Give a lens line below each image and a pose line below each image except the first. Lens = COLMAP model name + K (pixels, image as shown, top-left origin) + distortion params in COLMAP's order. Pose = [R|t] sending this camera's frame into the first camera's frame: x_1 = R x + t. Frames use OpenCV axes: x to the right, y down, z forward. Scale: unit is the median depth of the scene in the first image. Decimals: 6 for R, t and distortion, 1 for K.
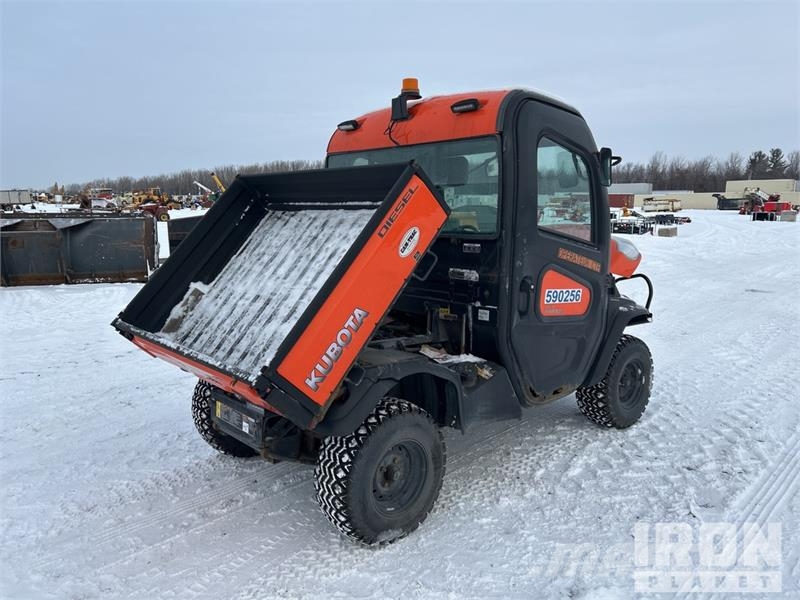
lens RADIAL K [[602.8, 0, 410.3], [0, 602.8, 298.4], [0, 0, 1]] dist [0.055053, -0.048822]
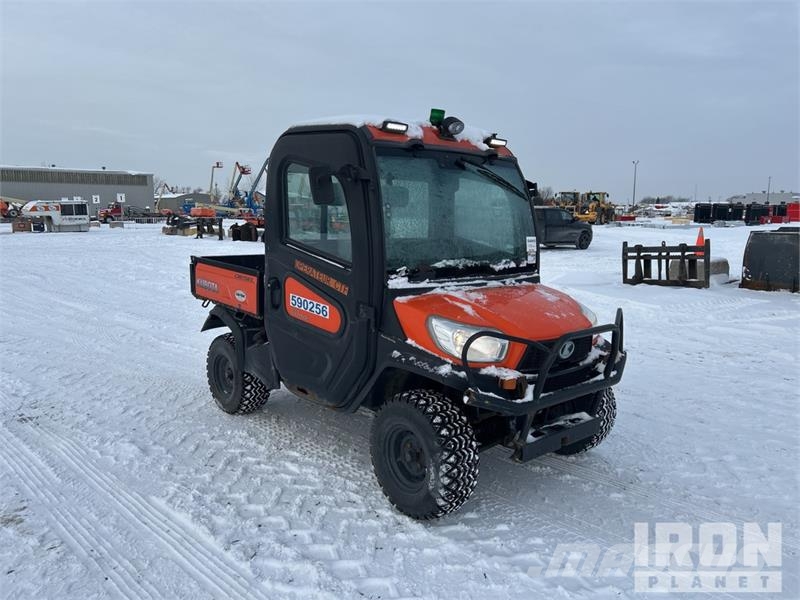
lens RADIAL K [[602.8, 0, 397.9], [0, 602.8, 298.6], [0, 0, 1]] dist [0.055053, -0.048822]
pose [[-0.015631, 0.142046, -0.989737, 1.293946], [-0.161741, 0.976462, 0.142695, -0.192416], [0.986709, 0.162312, 0.007712, 1.129896]]
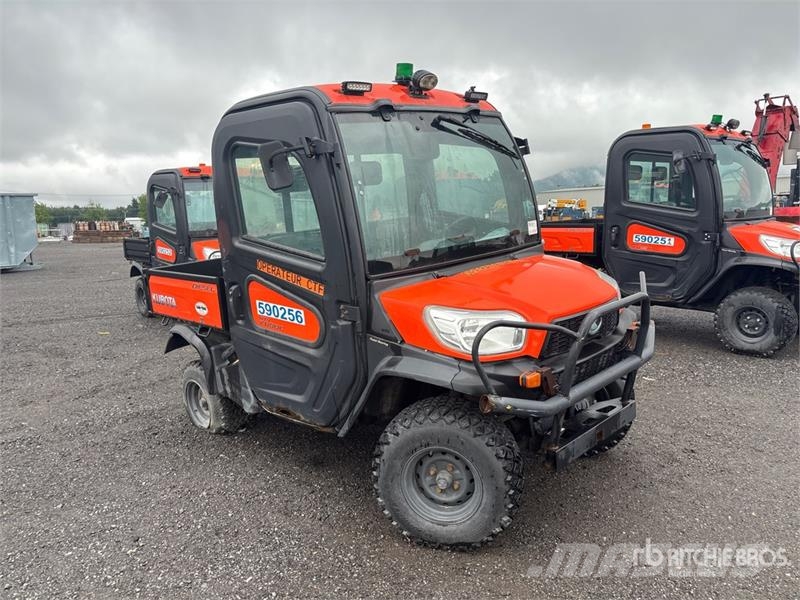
lens RADIAL K [[602.8, 0, 399.7], [0, 602.8, 294.4], [0, 0, 1]] dist [0.055053, -0.048822]
pose [[0.029613, 0.160238, -0.986634, 1.129414], [-0.048952, 0.986115, 0.158684, -0.179957], [0.998362, 0.043599, 0.037046, 1.128028]]
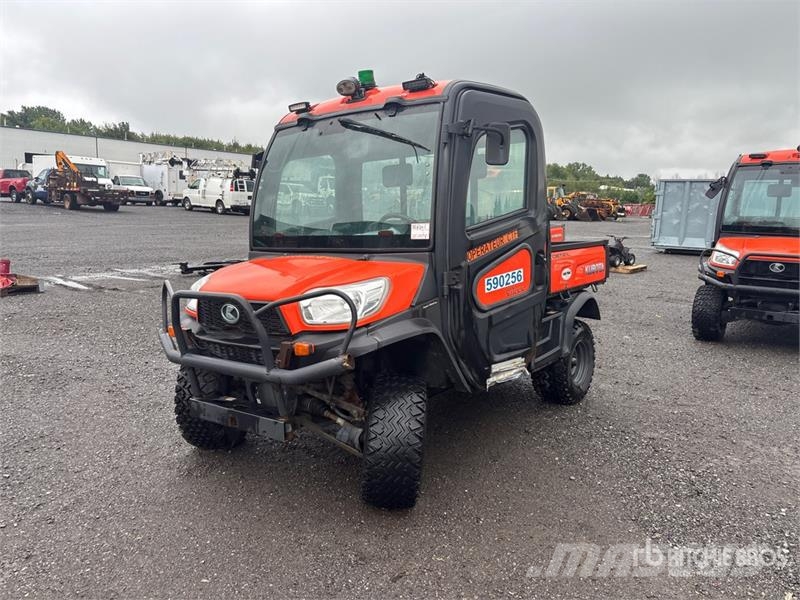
lens RADIAL K [[602.8, 0, 400.1], [0, 602.8, 301.5], [0, 0, 1]] dist [0.055053, -0.048822]
pose [[-0.983669, 0.035108, -0.176528, 0.290062], [-0.009226, 0.969666, 0.244258, -0.255829], [0.179749, 0.241897, -0.953507, 2.247514]]
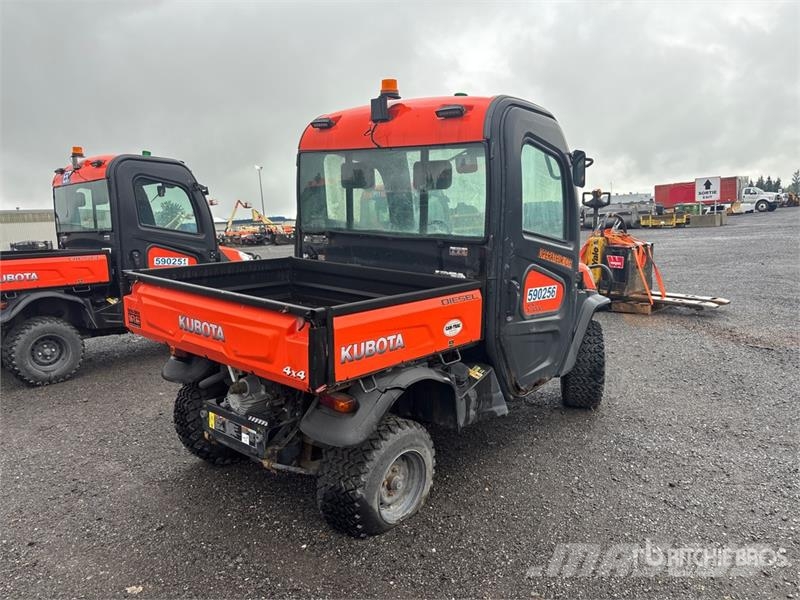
lens RADIAL K [[602.8, 0, 408.2], [0, 602.8, 303.2], [0, 0, 1]] dist [0.055053, -0.048822]
pose [[0.992967, -0.030531, 0.114390, -0.094886], [0.024581, 0.998288, 0.053071, -0.047762], [-0.115814, -0.049886, 0.992017, -0.010033]]
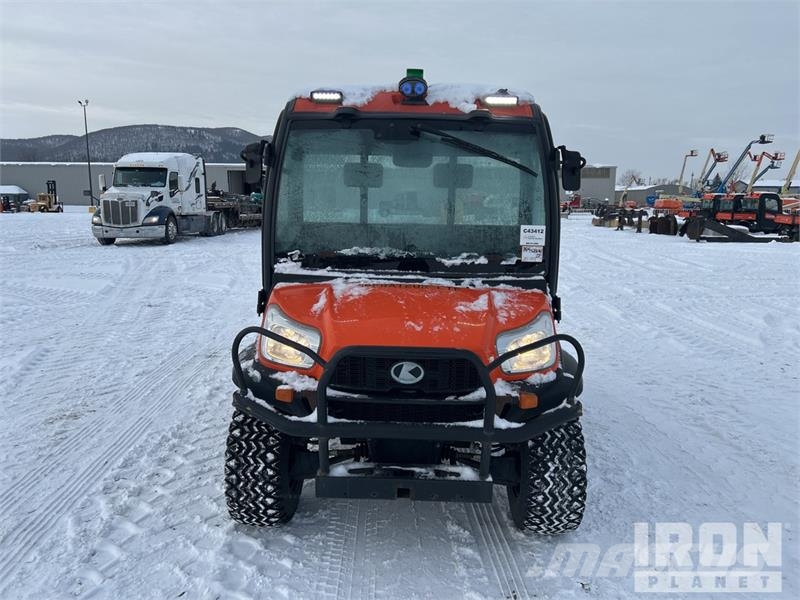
lens RADIAL K [[602.8, 0, 402.0], [0, 602.8, 301.7], [0, 0, 1]] dist [0.055053, -0.048822]
pose [[-0.688049, 0.113295, -0.716765, 0.868028], [-0.122179, 0.955550, 0.268322, -0.289542], [0.715305, 0.272193, -0.643623, 1.832126]]
